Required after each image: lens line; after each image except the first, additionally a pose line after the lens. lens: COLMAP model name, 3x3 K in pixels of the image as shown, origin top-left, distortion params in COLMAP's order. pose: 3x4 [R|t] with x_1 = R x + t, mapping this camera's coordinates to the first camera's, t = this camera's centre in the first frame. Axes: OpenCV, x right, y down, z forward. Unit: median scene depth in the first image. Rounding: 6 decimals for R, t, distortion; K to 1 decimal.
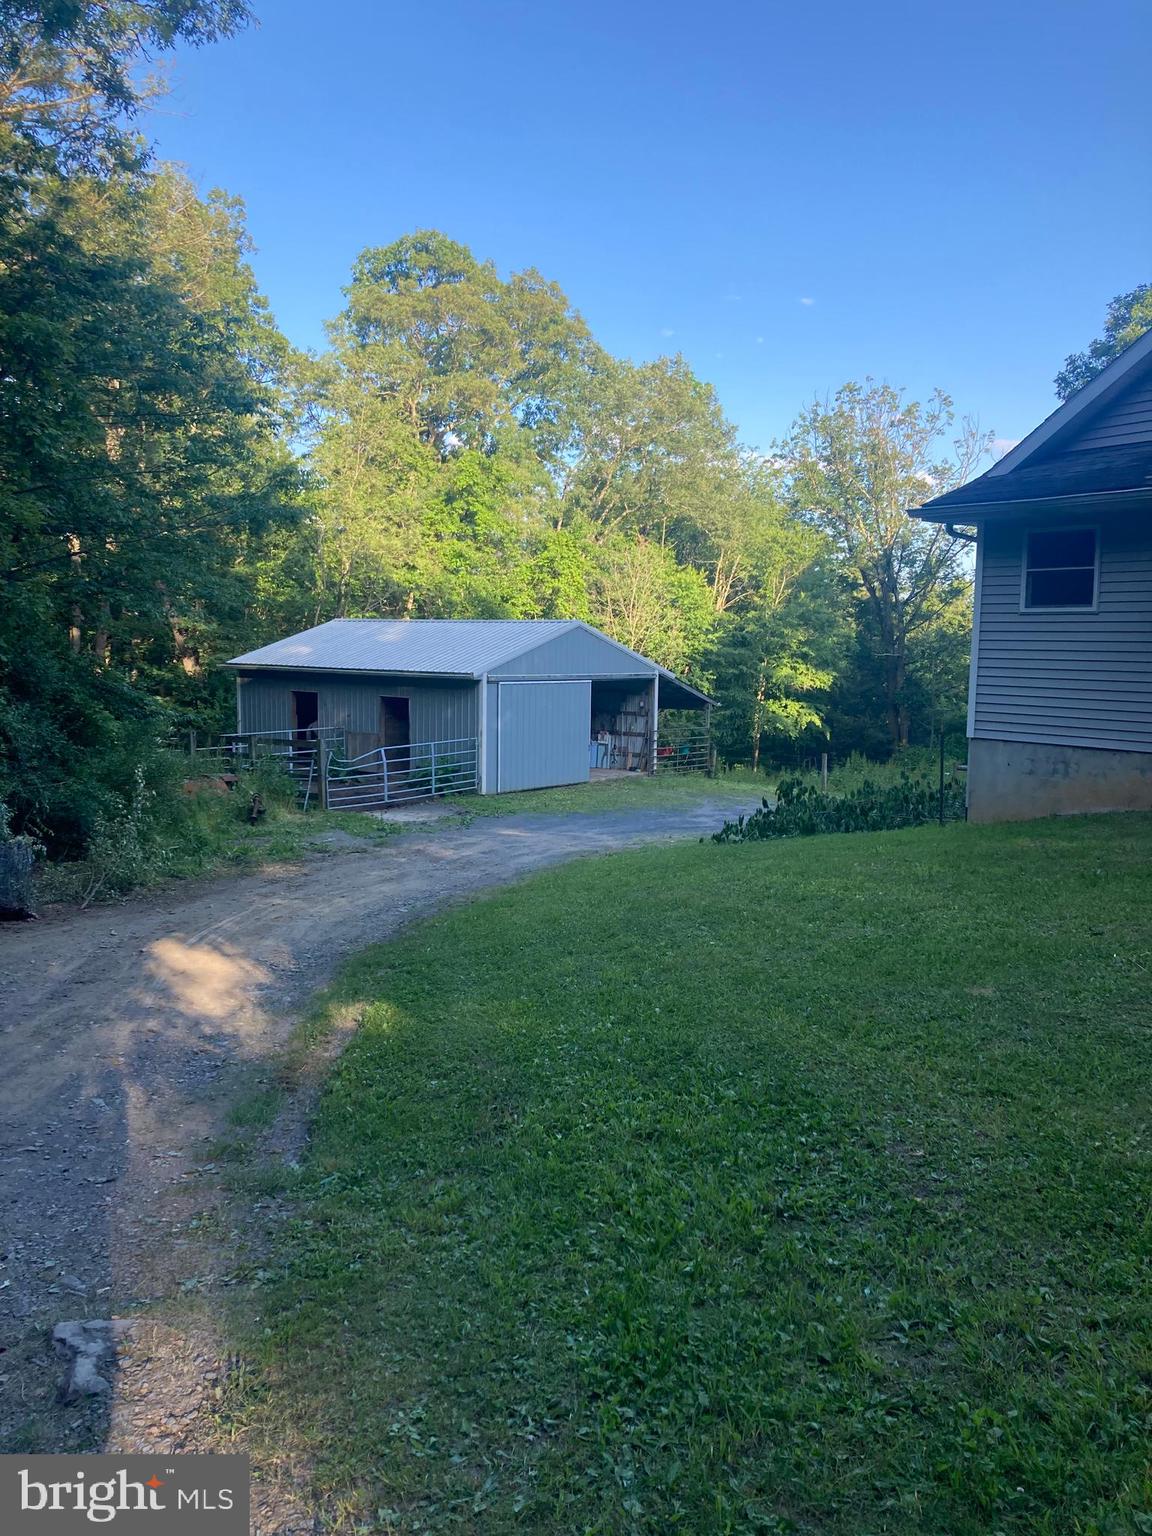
lens RADIAL K [[1262.7, 0, 589.4], [0, 1262.7, 768.8], [0, 0, 1]] dist [0.092003, -0.126430]
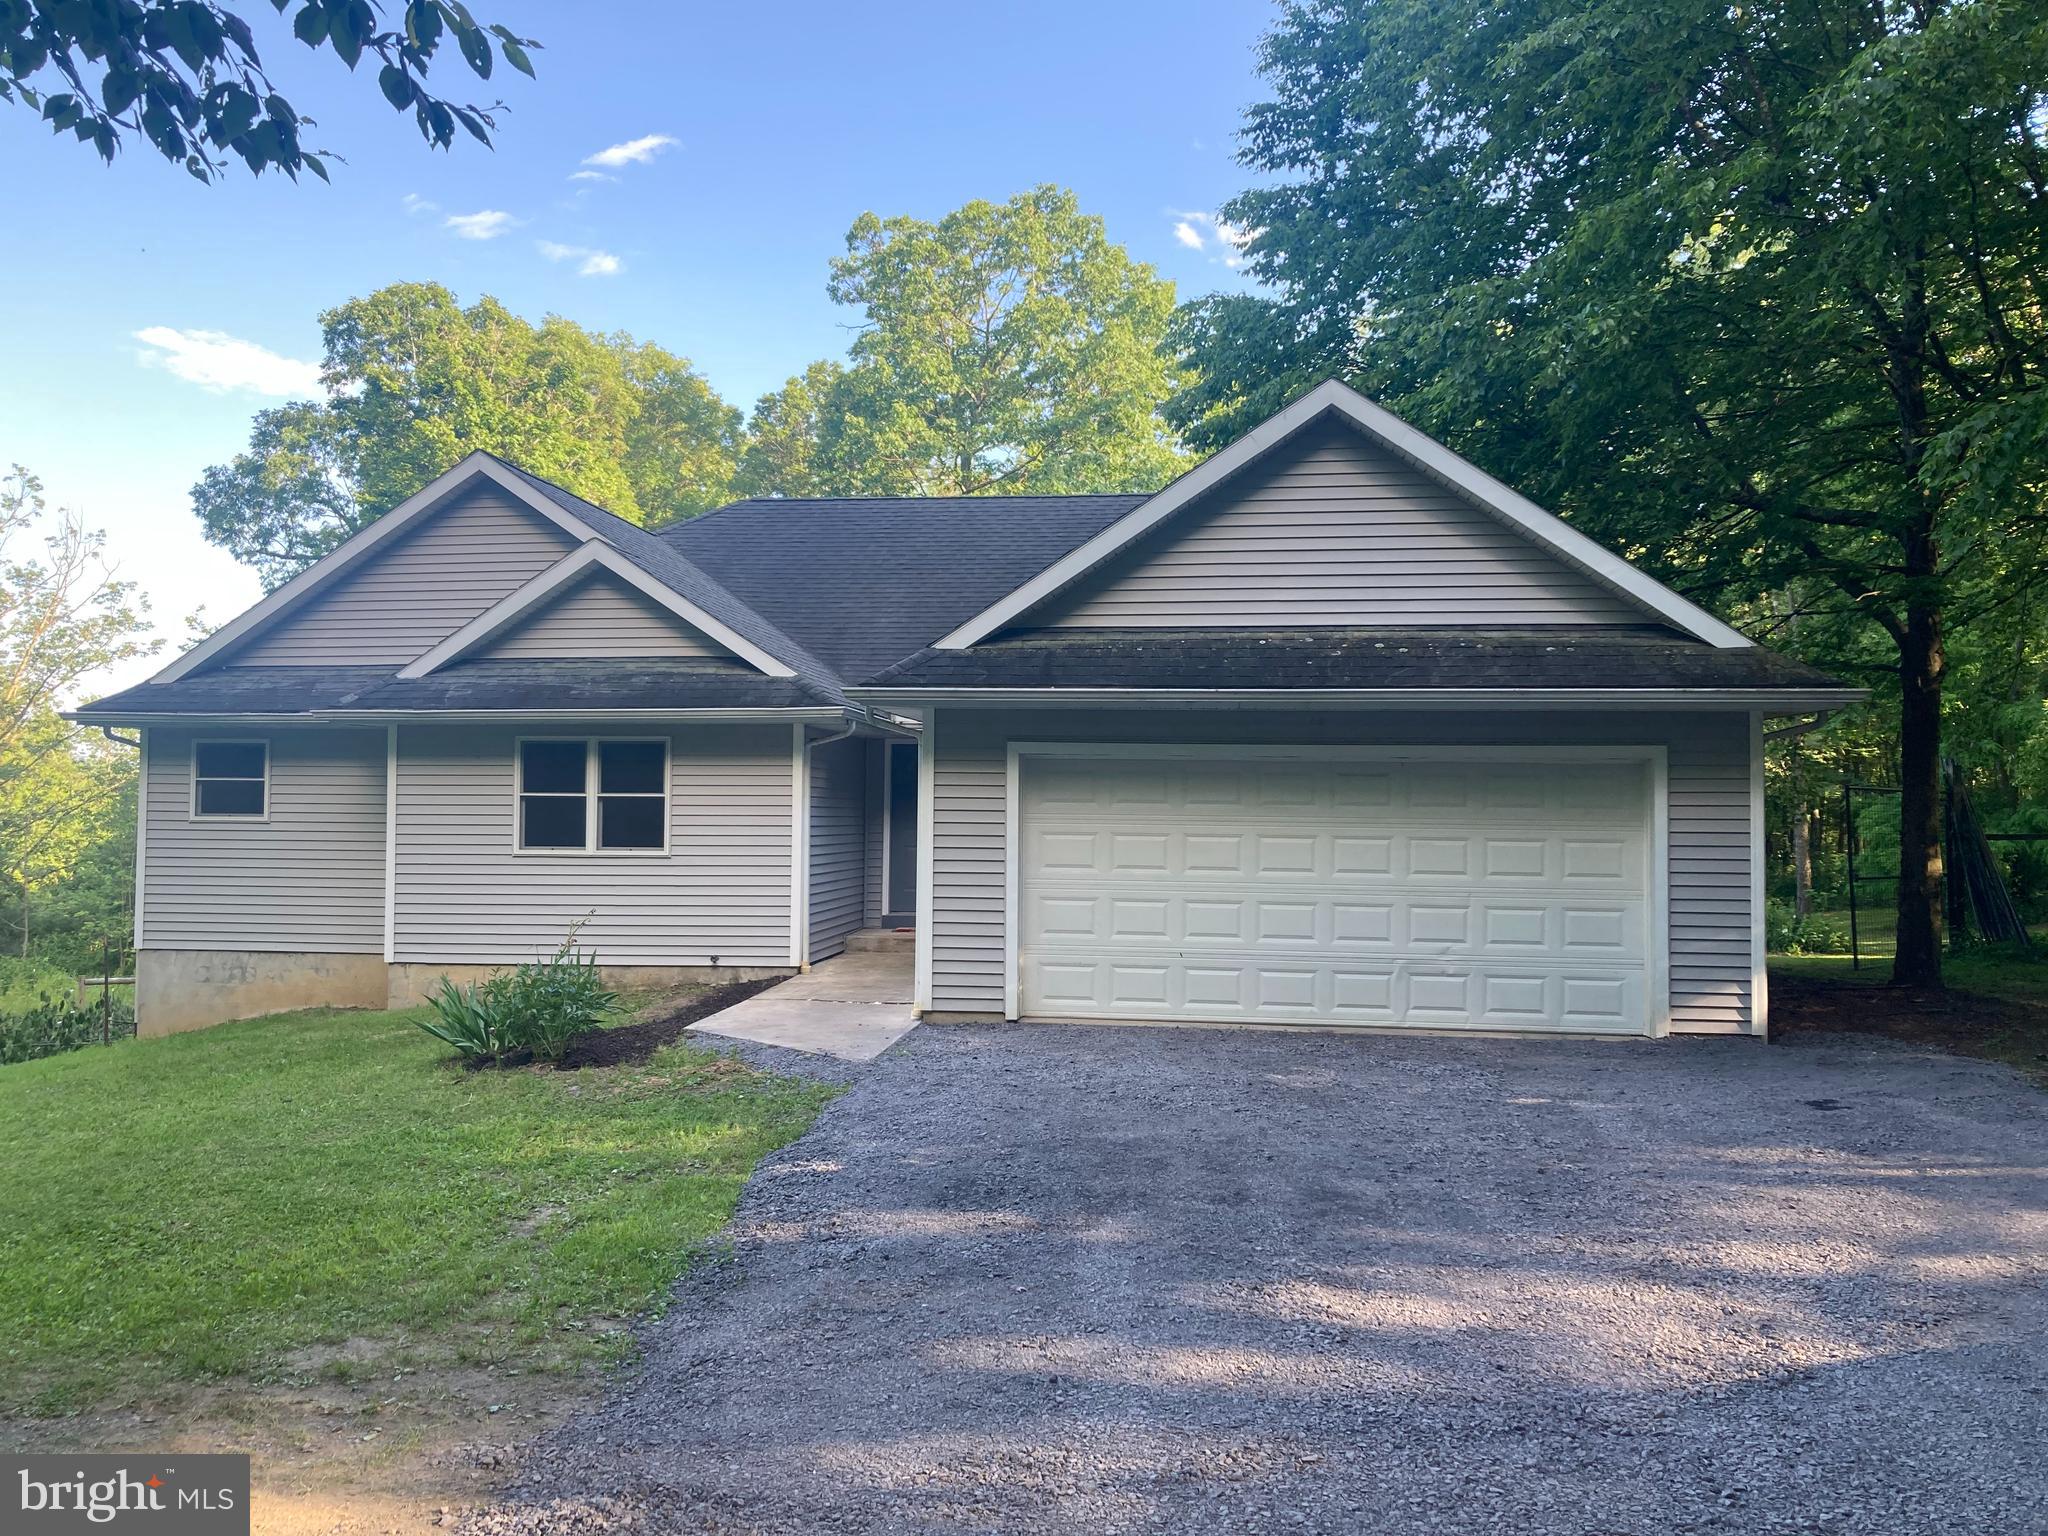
lens RADIAL K [[1683.7, 0, 1021.0], [0, 1683.7, 766.9], [0, 0, 1]] dist [0.092003, -0.126430]
pose [[0.696509, 0.009509, 0.717485, -0.063128], [0.073889, 0.993646, -0.084898, -0.000966], [-0.713733, 0.112146, 0.691381, -0.146875]]
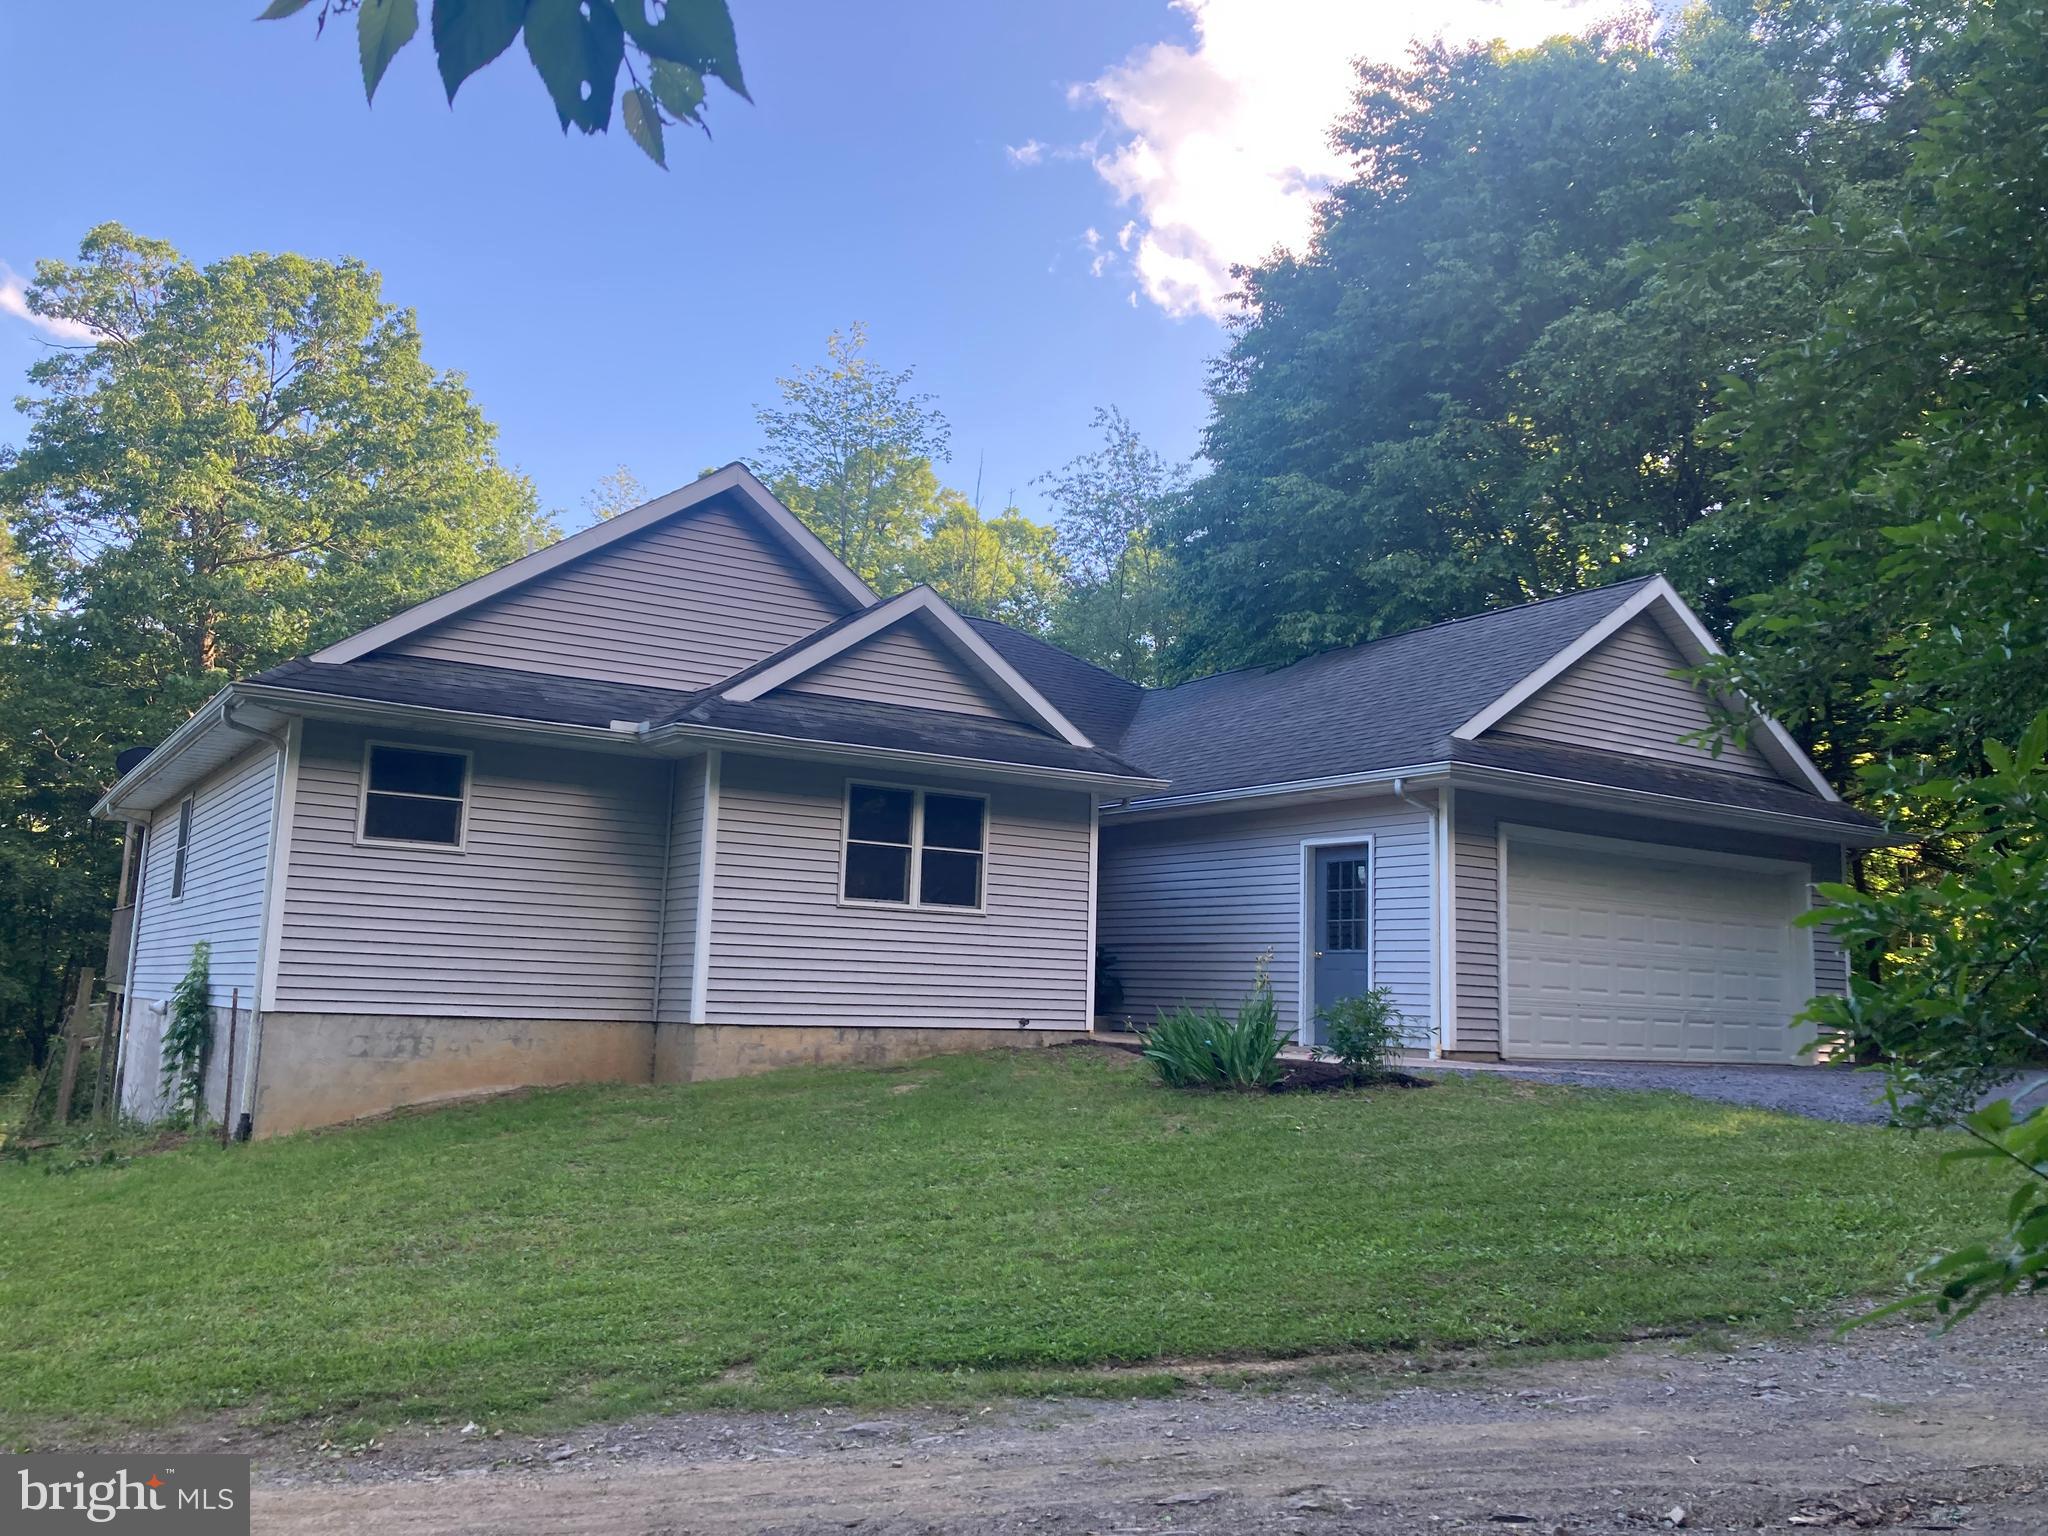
lens RADIAL K [[1683.7, 0, 1021.0], [0, 1683.7, 766.9], [0, 0, 1]] dist [0.092003, -0.126430]
pose [[0.062933, 0.133113, 0.989101, -0.246888], [0.069738, 0.988056, -0.137410, 0.000229], [-0.995578, 0.077626, 0.052899, 0.204693]]
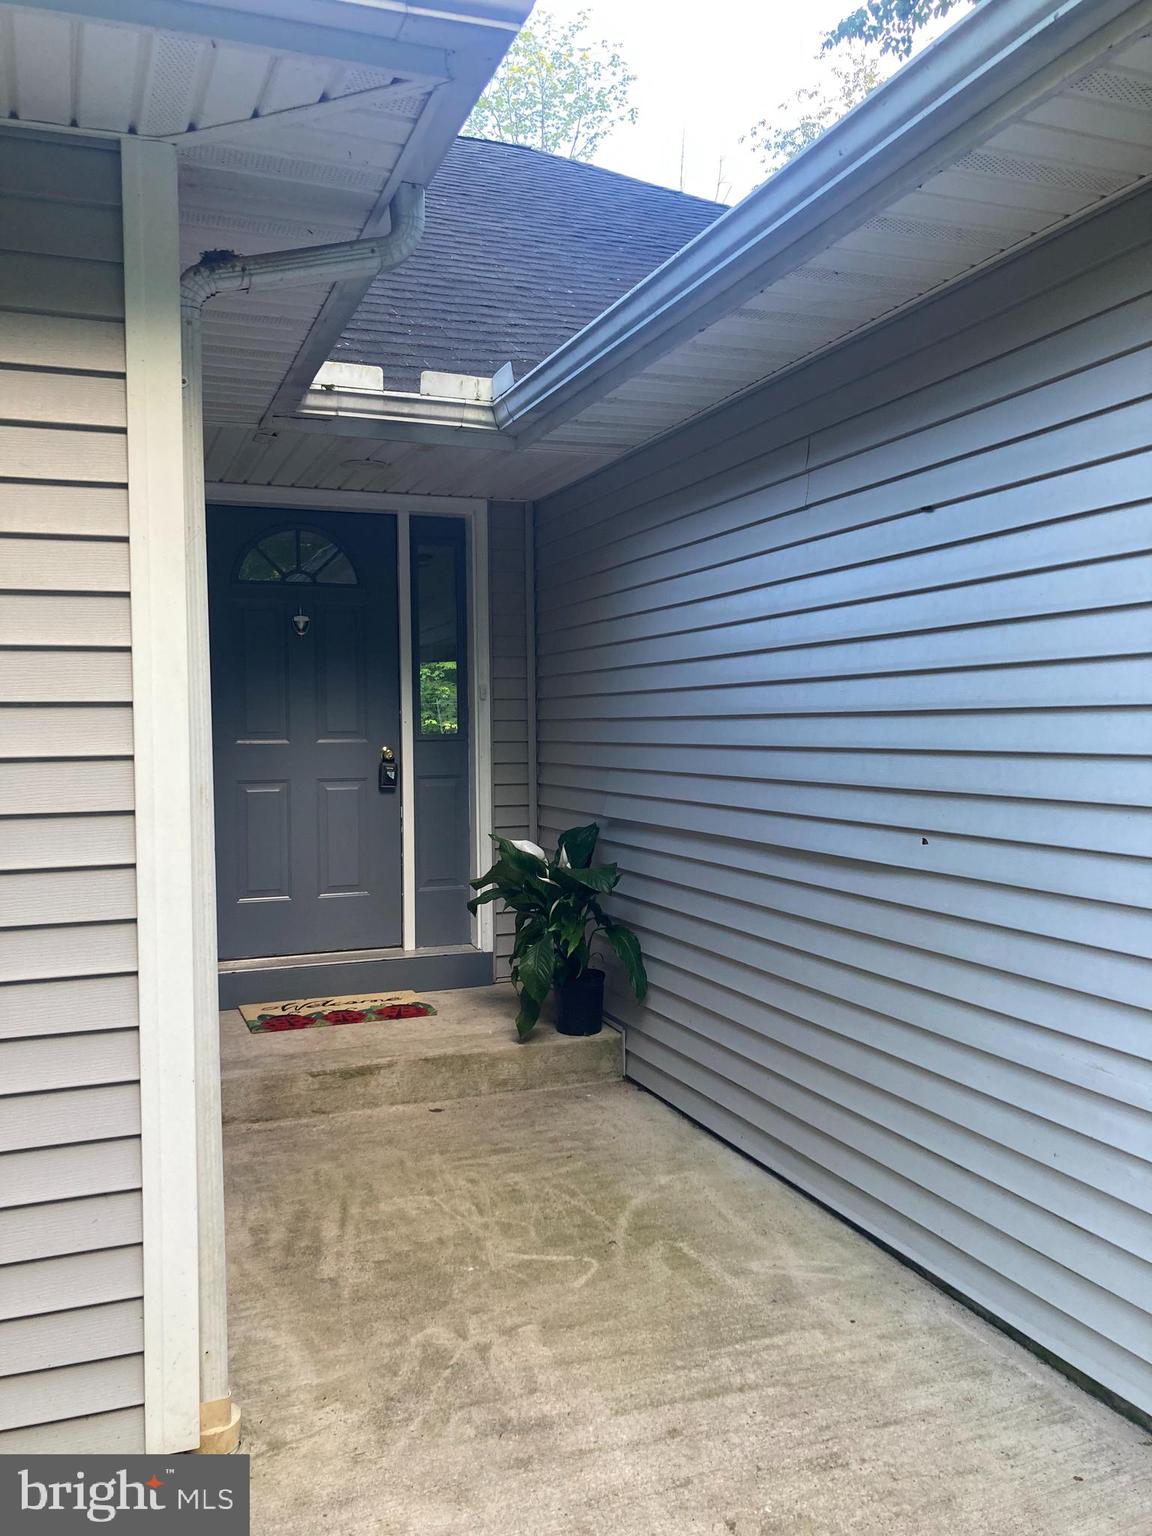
lens RADIAL K [[1262.7, 0, 589.4], [0, 1262.7, 768.8], [0, 0, 1]] dist [0.092003, -0.126430]
pose [[0.264912, -0.040979, 0.963402, 0.144441], [0.109664, 0.993895, 0.012121, -0.021131], [-0.958016, 0.102440, 0.267788, 0.169514]]
